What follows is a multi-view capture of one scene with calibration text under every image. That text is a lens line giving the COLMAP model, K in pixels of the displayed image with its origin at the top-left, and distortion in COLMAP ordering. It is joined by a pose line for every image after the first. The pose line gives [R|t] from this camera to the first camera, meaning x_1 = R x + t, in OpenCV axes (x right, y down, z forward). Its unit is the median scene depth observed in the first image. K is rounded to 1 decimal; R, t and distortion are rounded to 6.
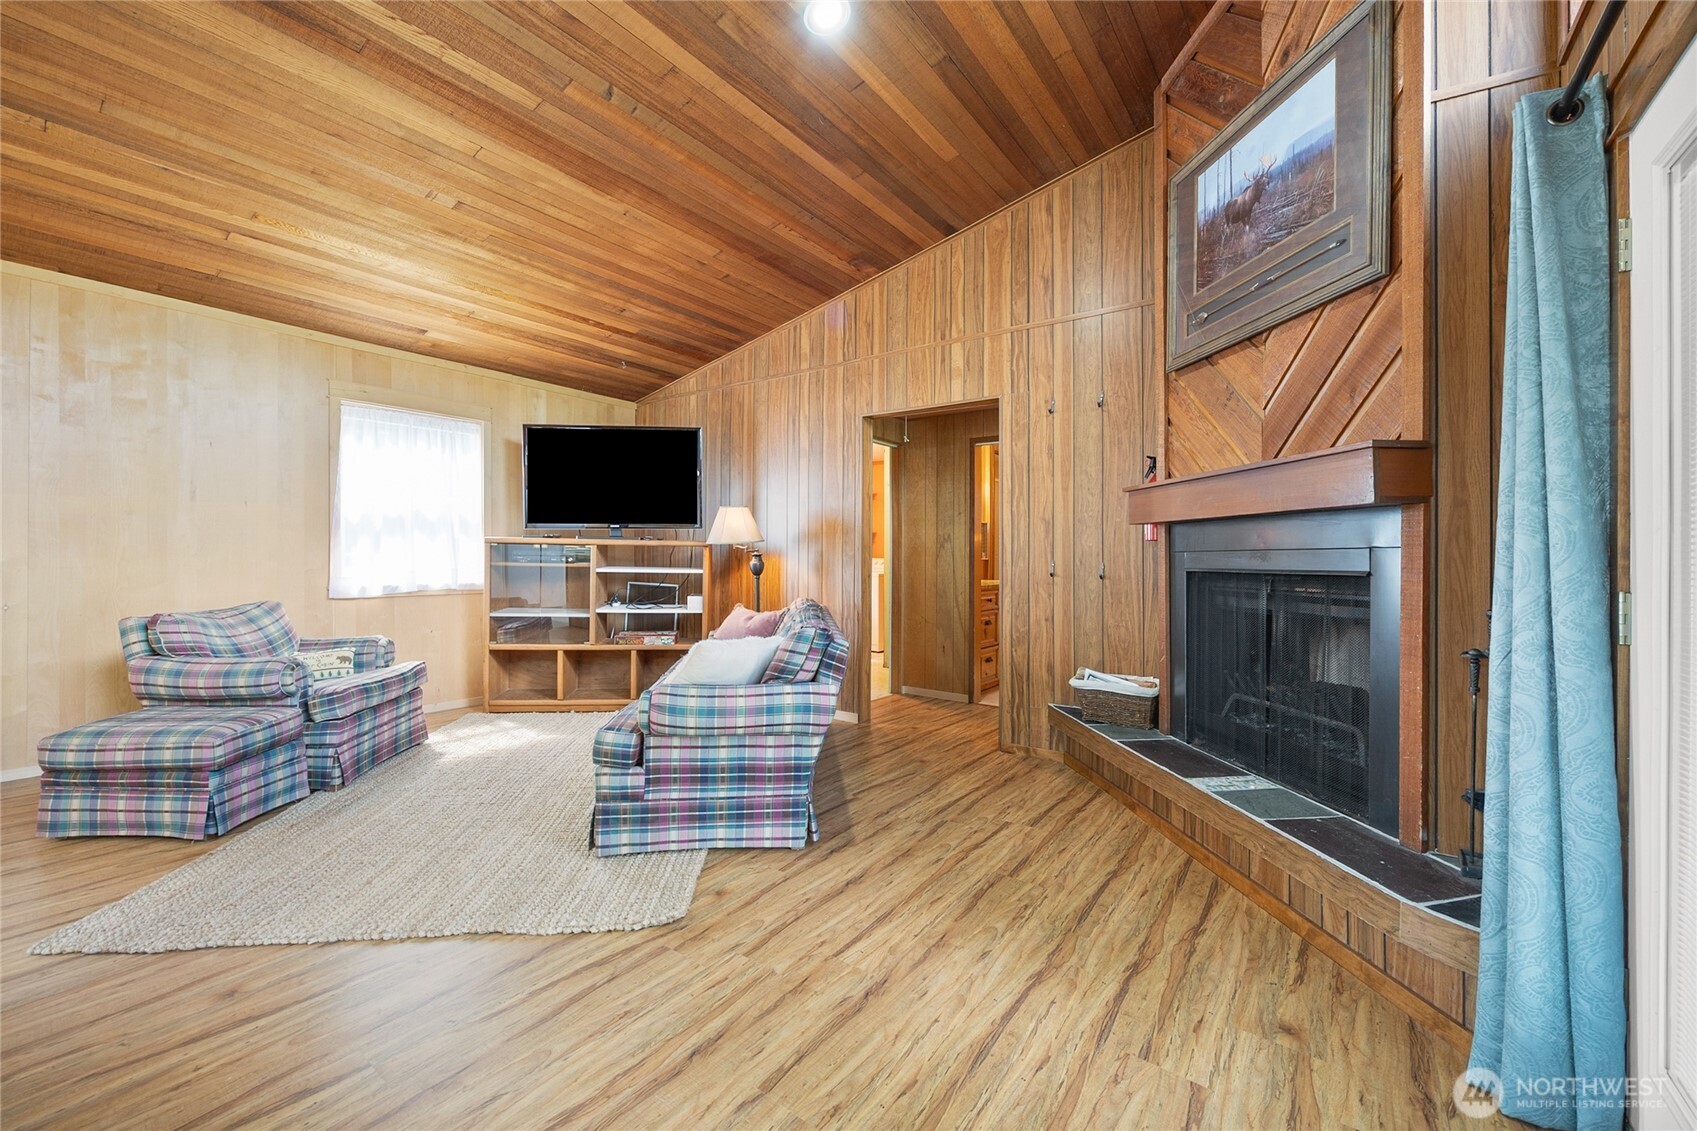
lens RADIAL K [[670.3, 0, 852.9], [0, 670.3, 555.0], [0, 0, 1]] dist [-0.000915, -0.000069]
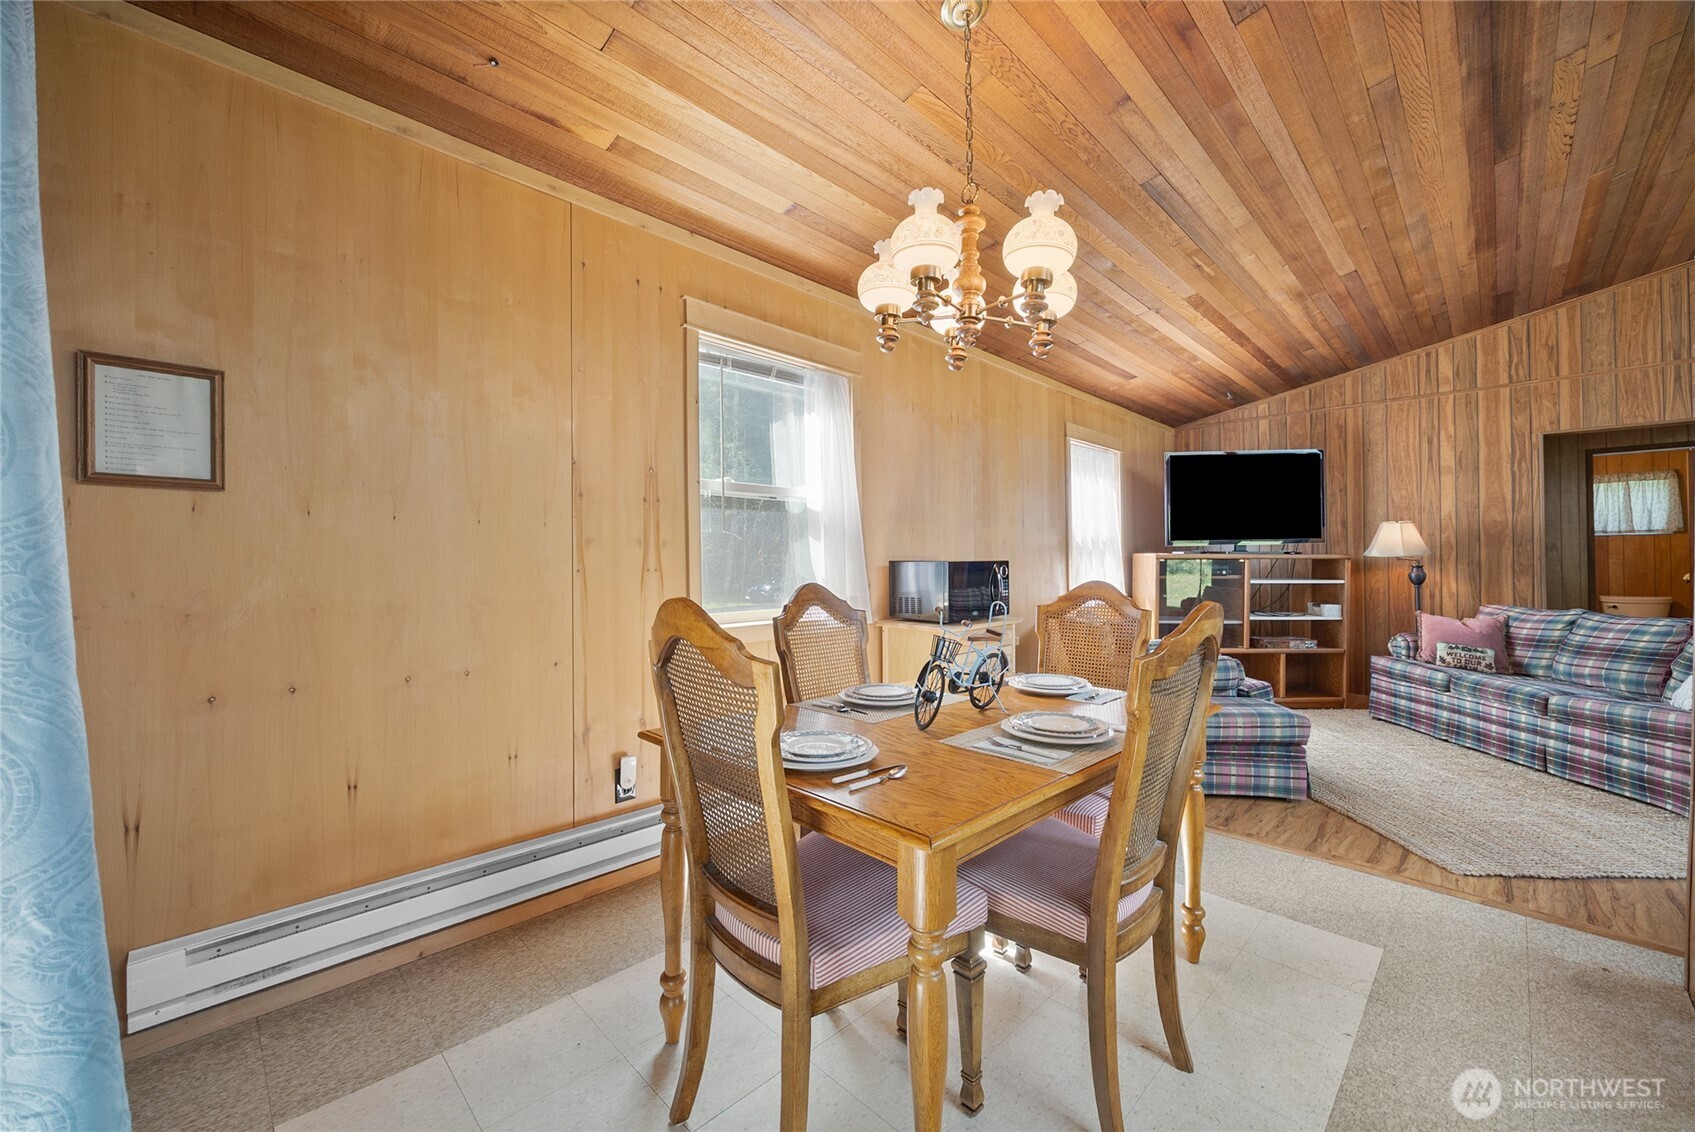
lens RADIAL K [[654.3, 0, 849.1], [0, 654.3, 557.7], [0, 0, 1]] dist [-0.001409, -0.000750]
pose [[0.990670, -0.015018, -0.135451, -1.126422], [0.013429, 0.999830, -0.012636, -0.015685], [0.135618, 0.010700, 0.990703, -0.203670]]
